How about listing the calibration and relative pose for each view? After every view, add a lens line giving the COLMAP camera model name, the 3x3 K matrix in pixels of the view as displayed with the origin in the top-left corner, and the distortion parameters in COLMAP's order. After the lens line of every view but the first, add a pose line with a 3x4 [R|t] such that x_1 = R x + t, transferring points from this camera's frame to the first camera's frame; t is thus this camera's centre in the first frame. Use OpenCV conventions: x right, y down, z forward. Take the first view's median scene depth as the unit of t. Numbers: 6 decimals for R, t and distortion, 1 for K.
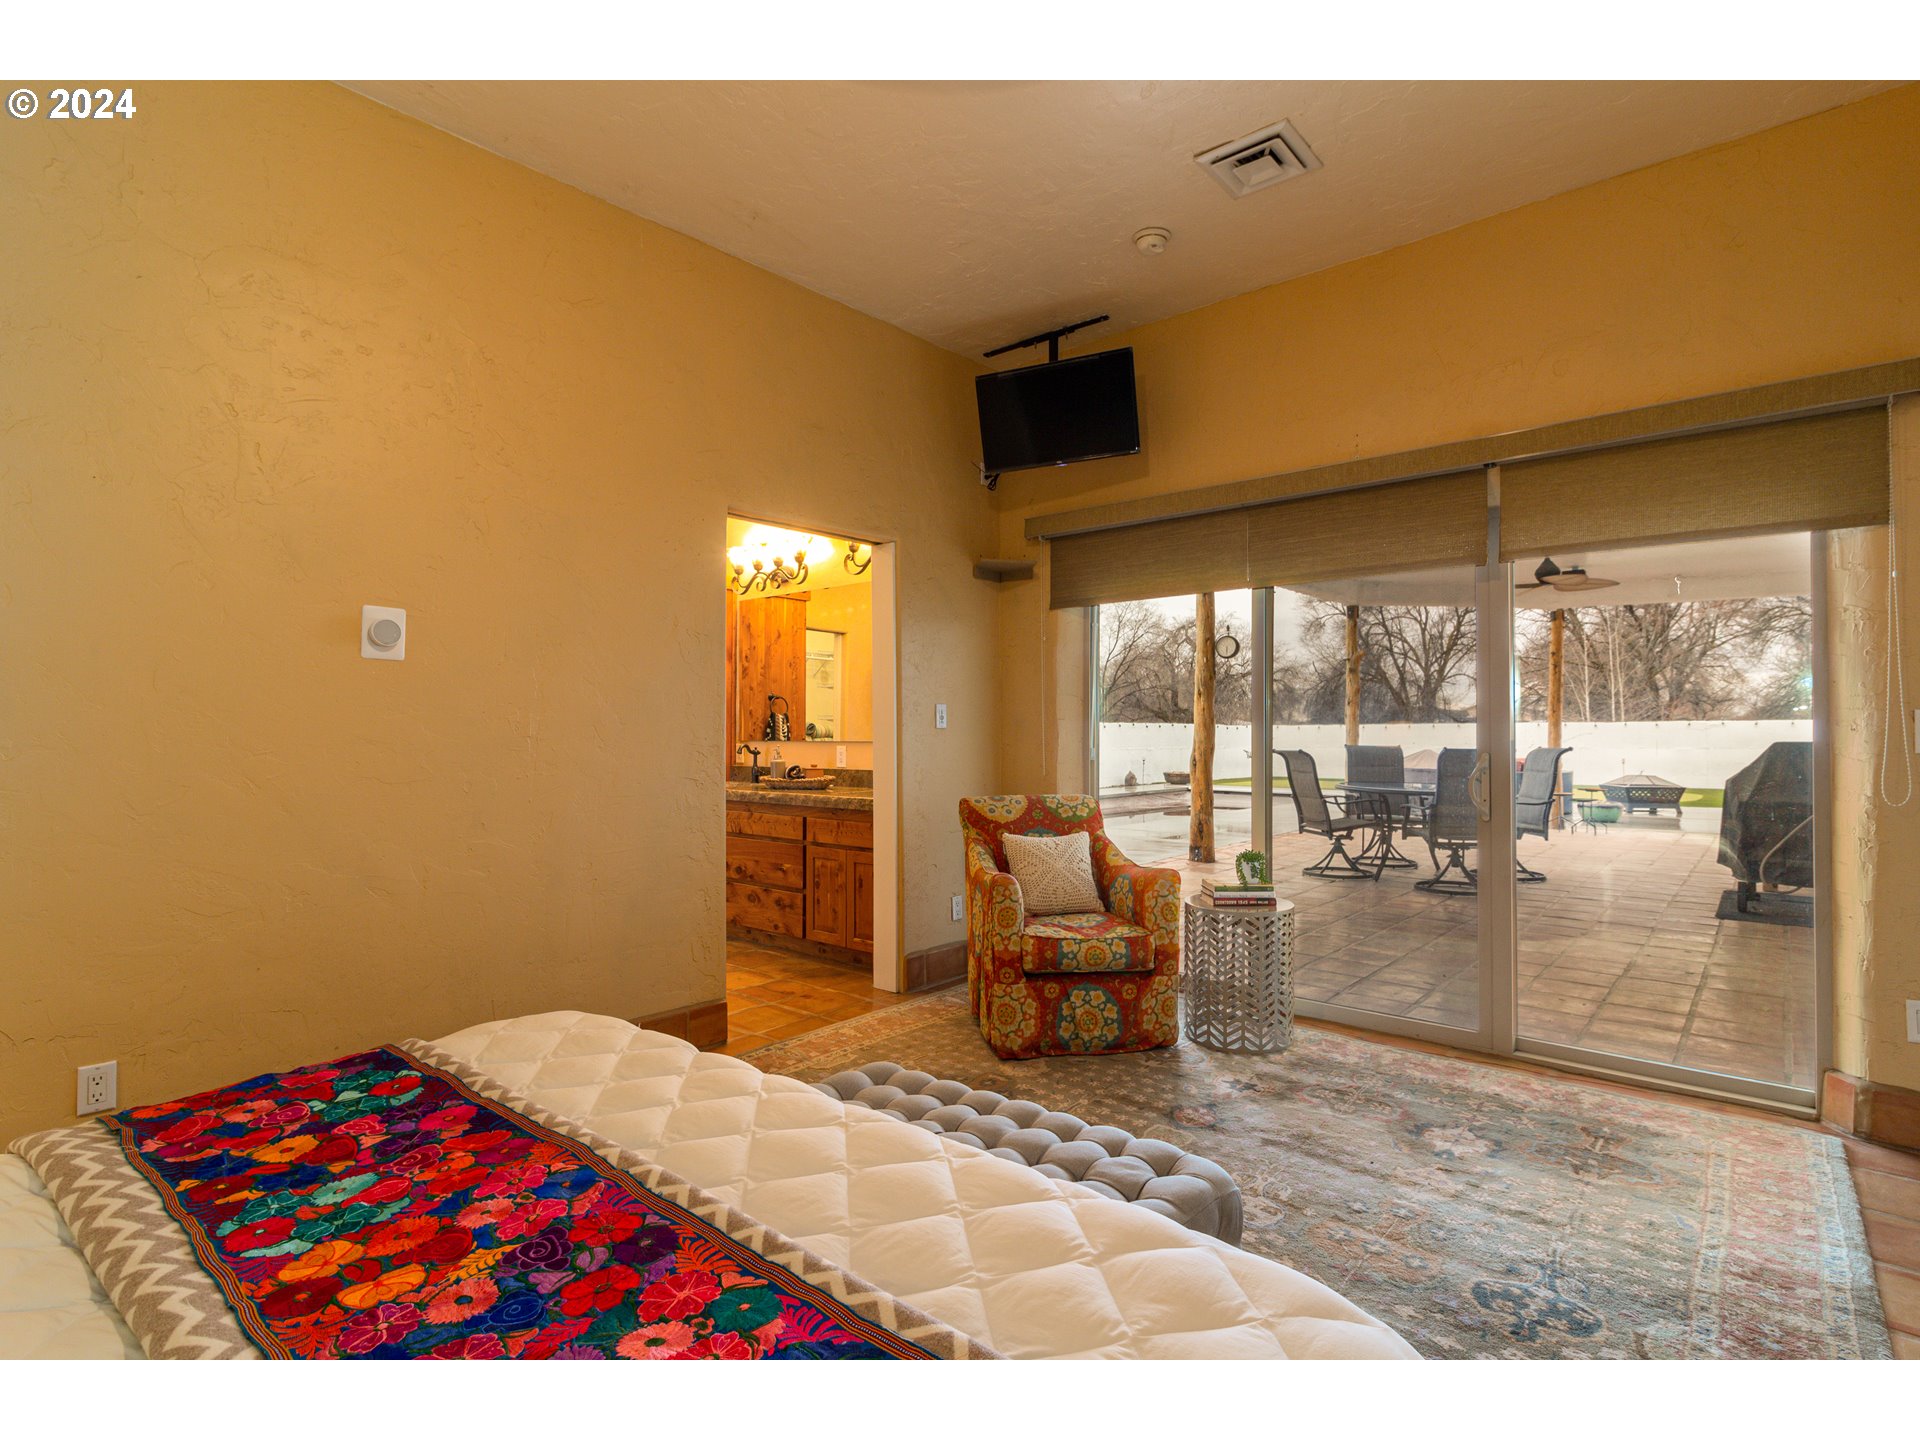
lens RADIAL K [[1035.2, 0, 972.4], [0, 1035.2, 717.9], [0, 0, 1]] dist [-0.000949, -0.000631]
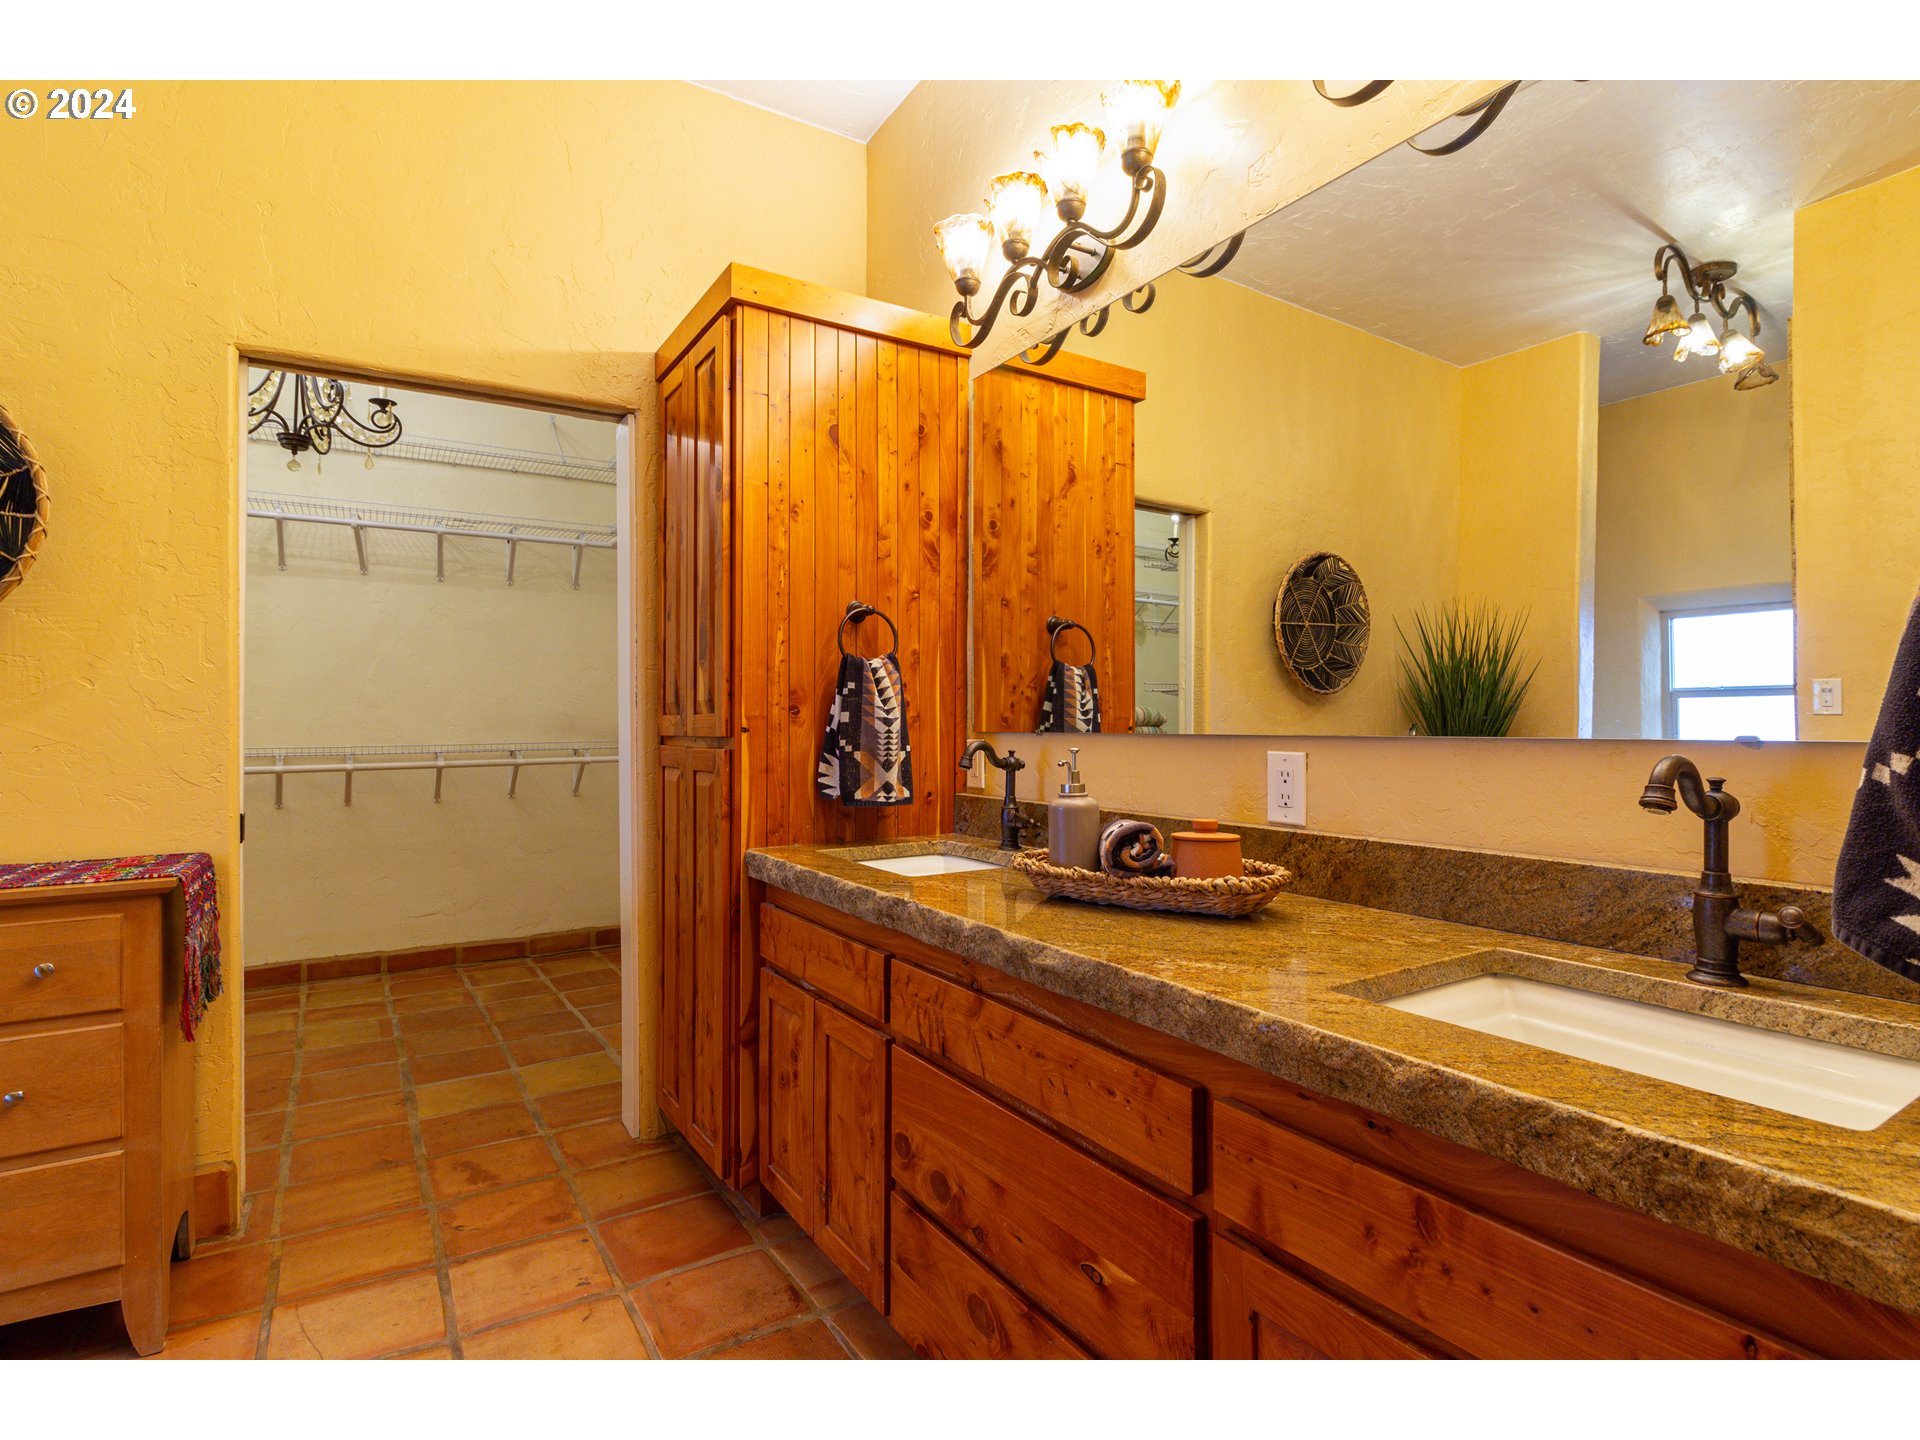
lens RADIAL K [[1035.2, 0, 972.4], [0, 1035.2, 717.9], [0, 0, 1]] dist [-0.000949, -0.000631]
pose [[0.962247, -0.001917, -0.272171, -0.120970], [0.004249, 0.999959, 0.007978, 0.013811], [0.272144, -0.008833, 0.962216, 0.633662]]
